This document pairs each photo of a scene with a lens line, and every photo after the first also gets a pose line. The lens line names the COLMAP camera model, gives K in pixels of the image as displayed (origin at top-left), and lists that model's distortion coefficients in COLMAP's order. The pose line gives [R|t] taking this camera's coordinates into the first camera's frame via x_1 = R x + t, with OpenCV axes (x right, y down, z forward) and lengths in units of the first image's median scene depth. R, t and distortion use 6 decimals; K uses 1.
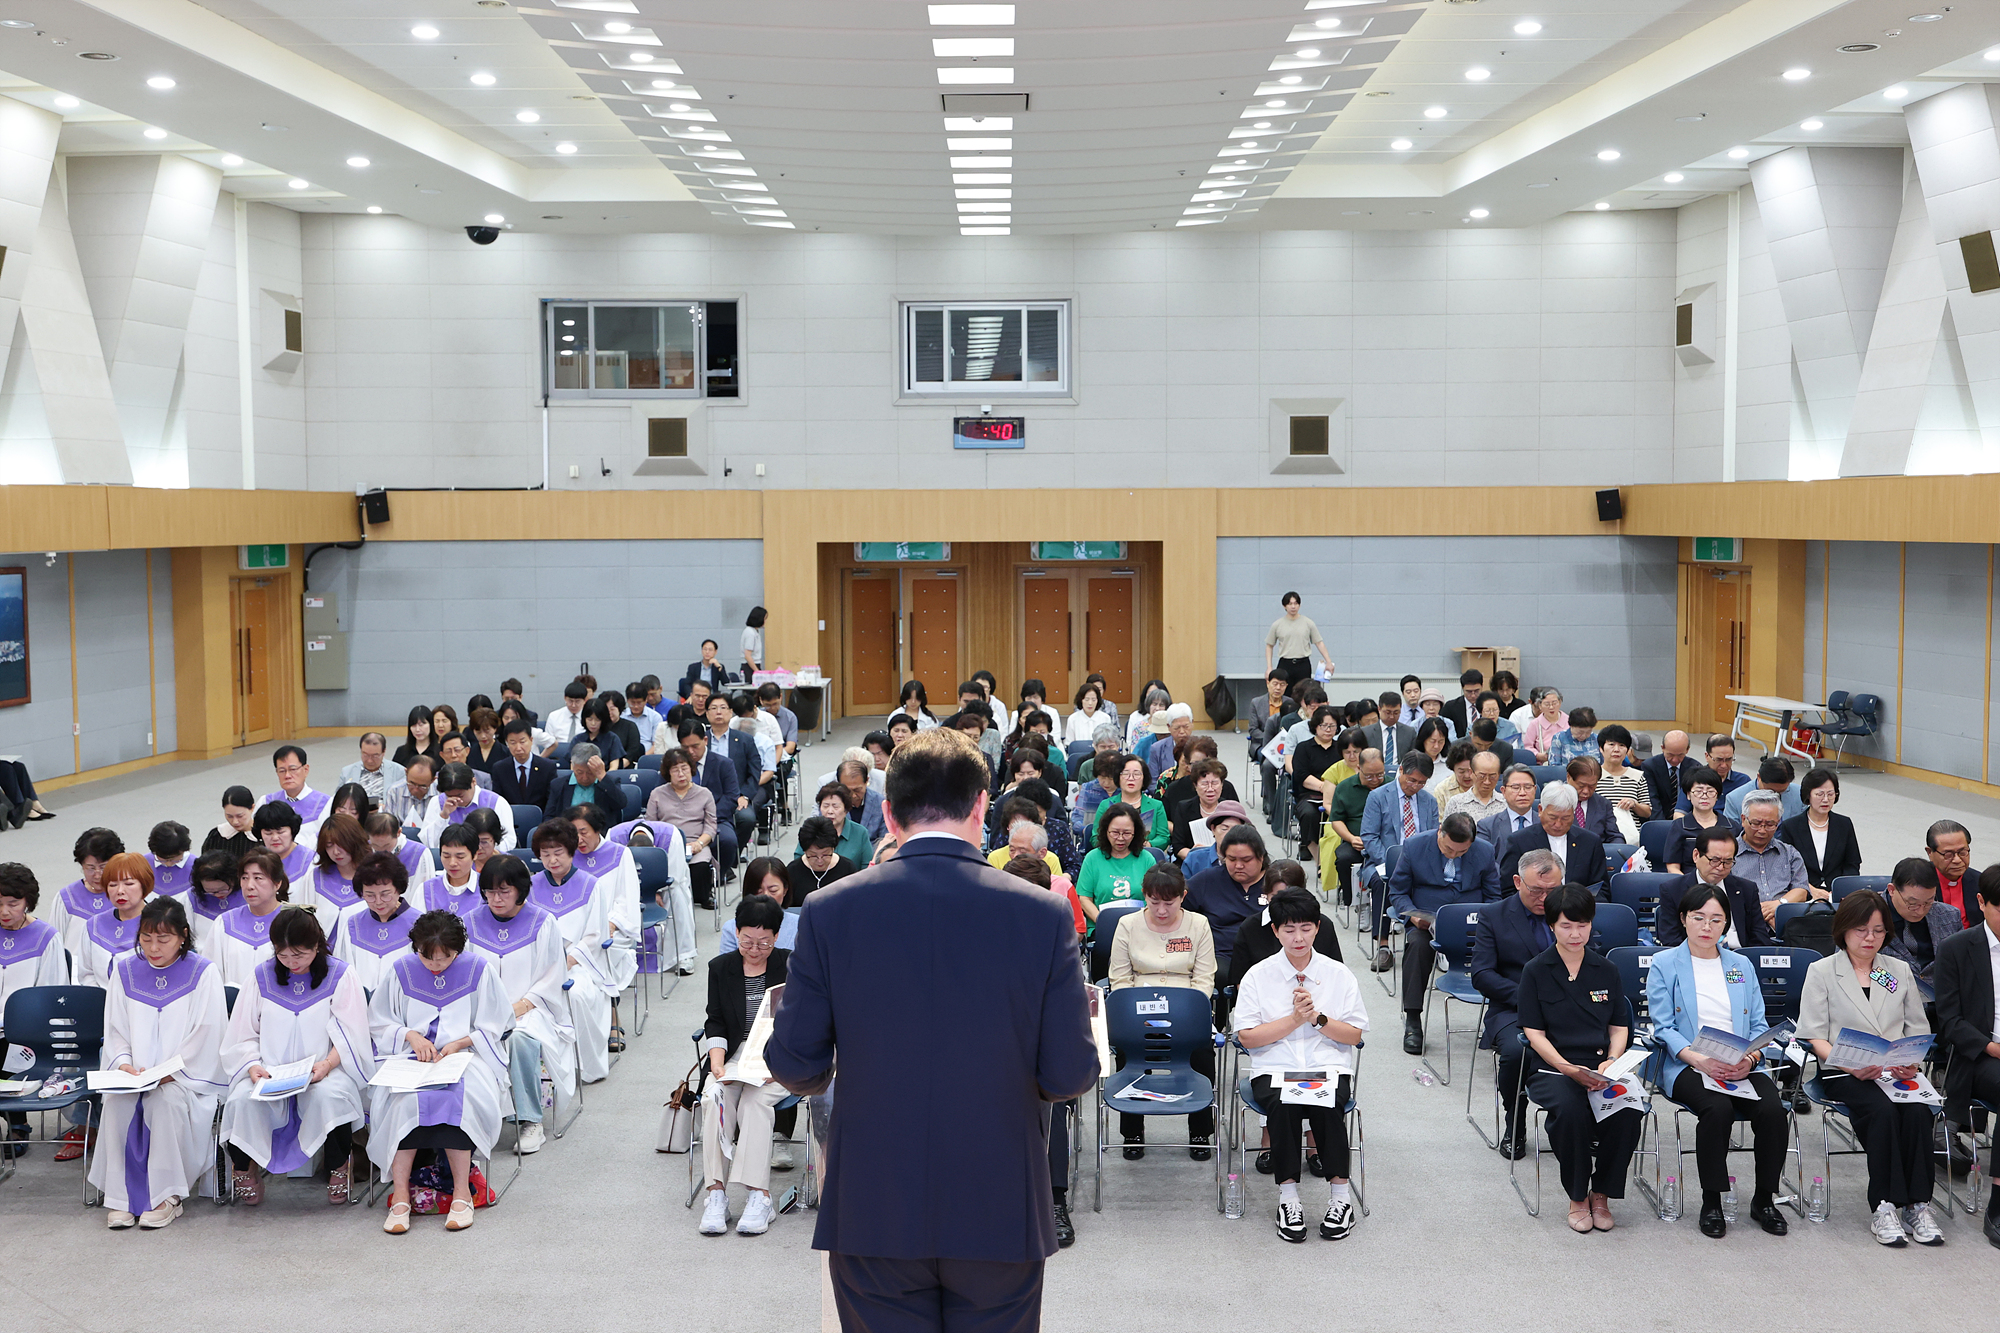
lens RADIAL K [[2244.1, 0, 1000.6], [0, 2244.1, 667.7], [0, 0, 1]] dist [0.003765, 0.000000]
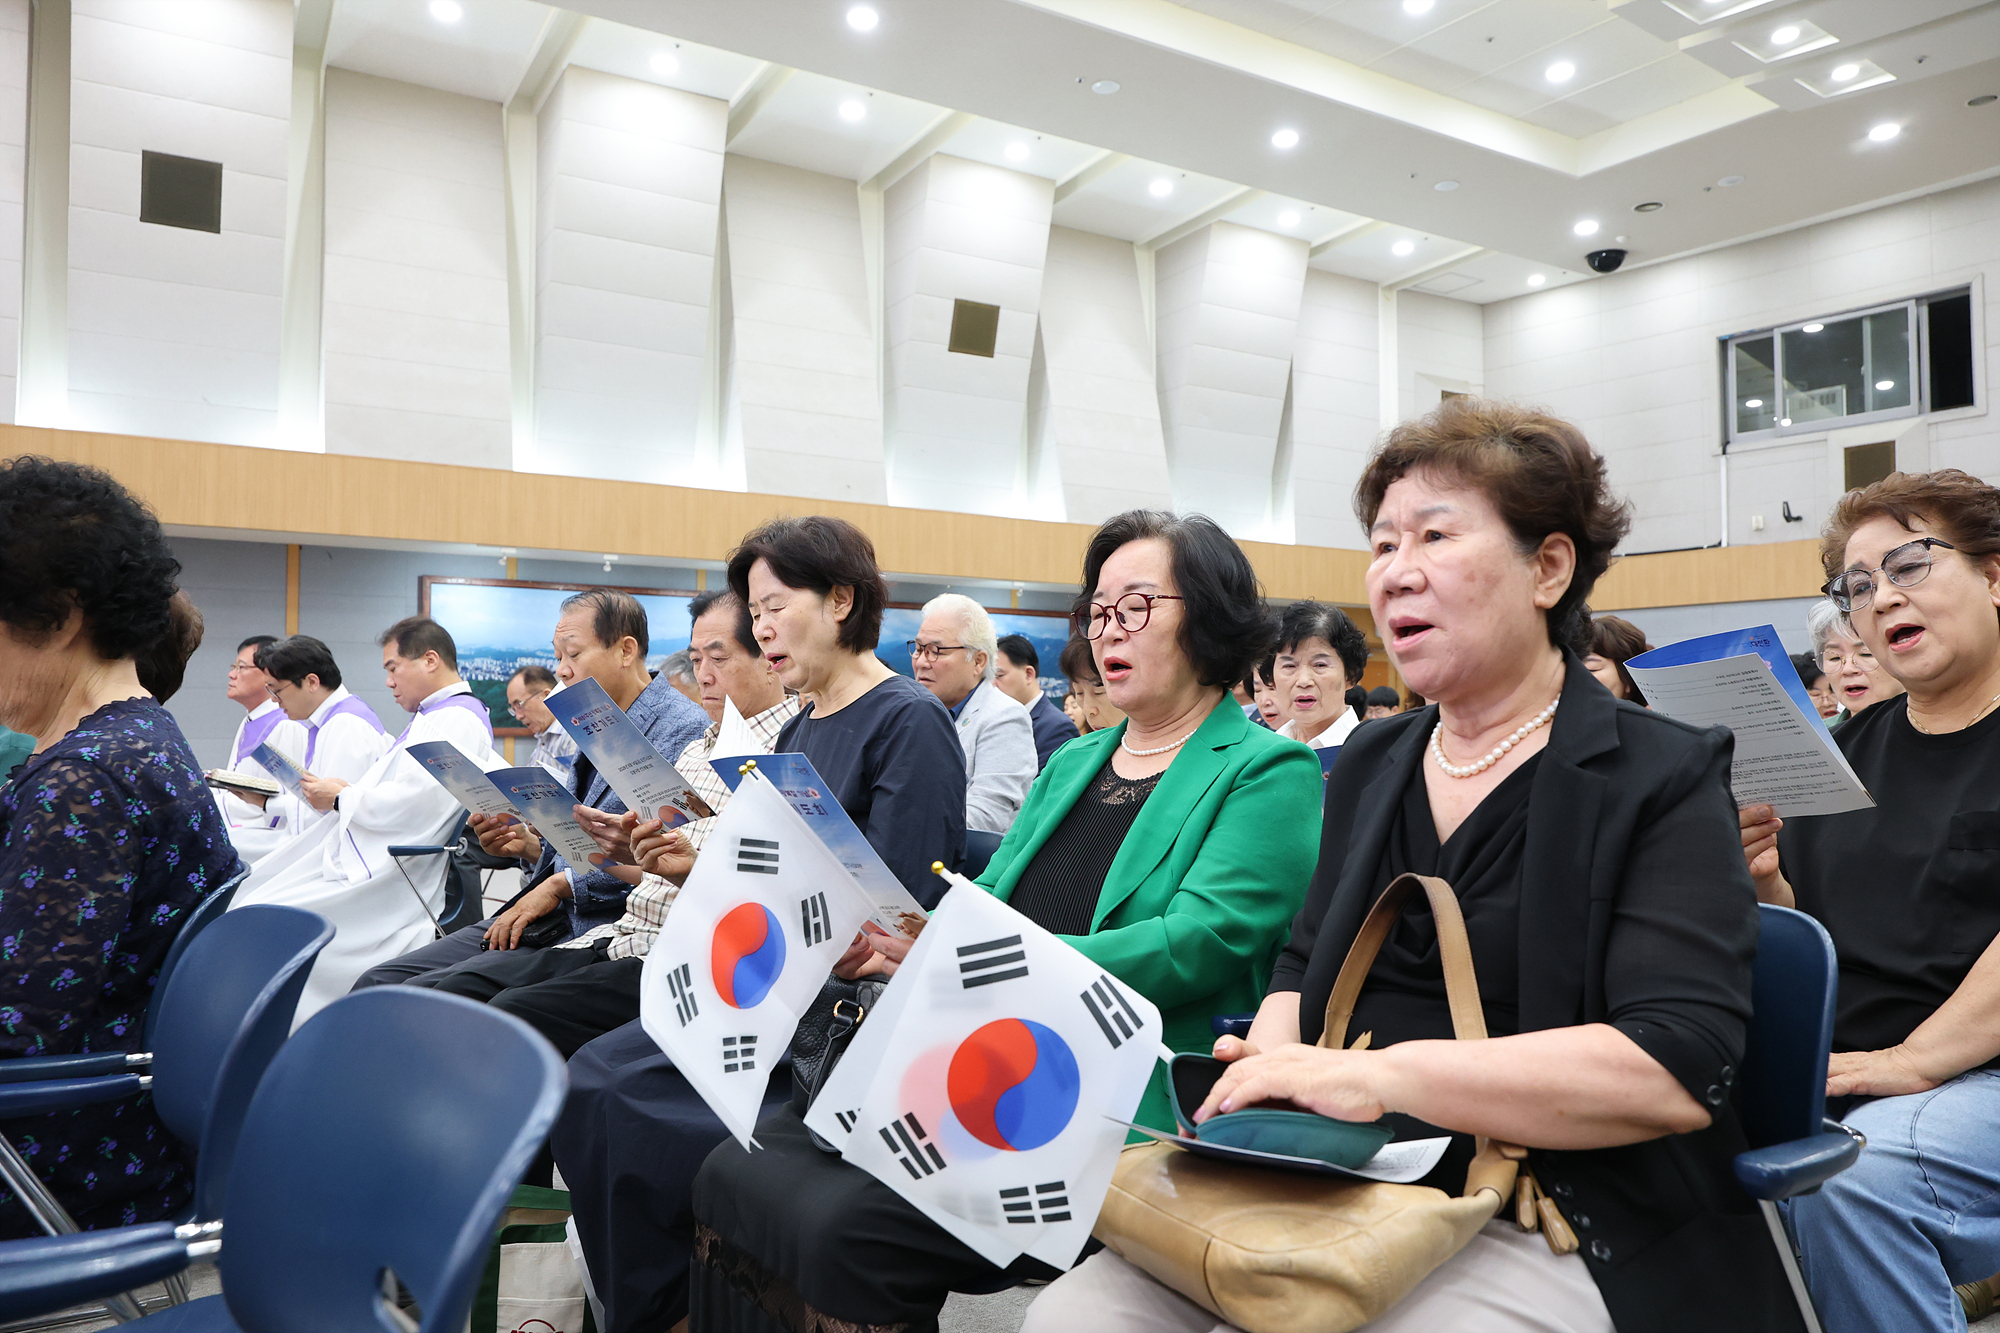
lens RADIAL K [[1381.0, 0, 997.4], [0, 1381.0, 665.8], [0, 0, 1]] dist [0.008905, -0.018337]
pose [[0.597089, -0.031426, -0.801559, 0.063976], [-0.057978, 0.994928, -0.082196, 0.029944], [0.800077, 0.095551, 0.592239, 0.448633]]
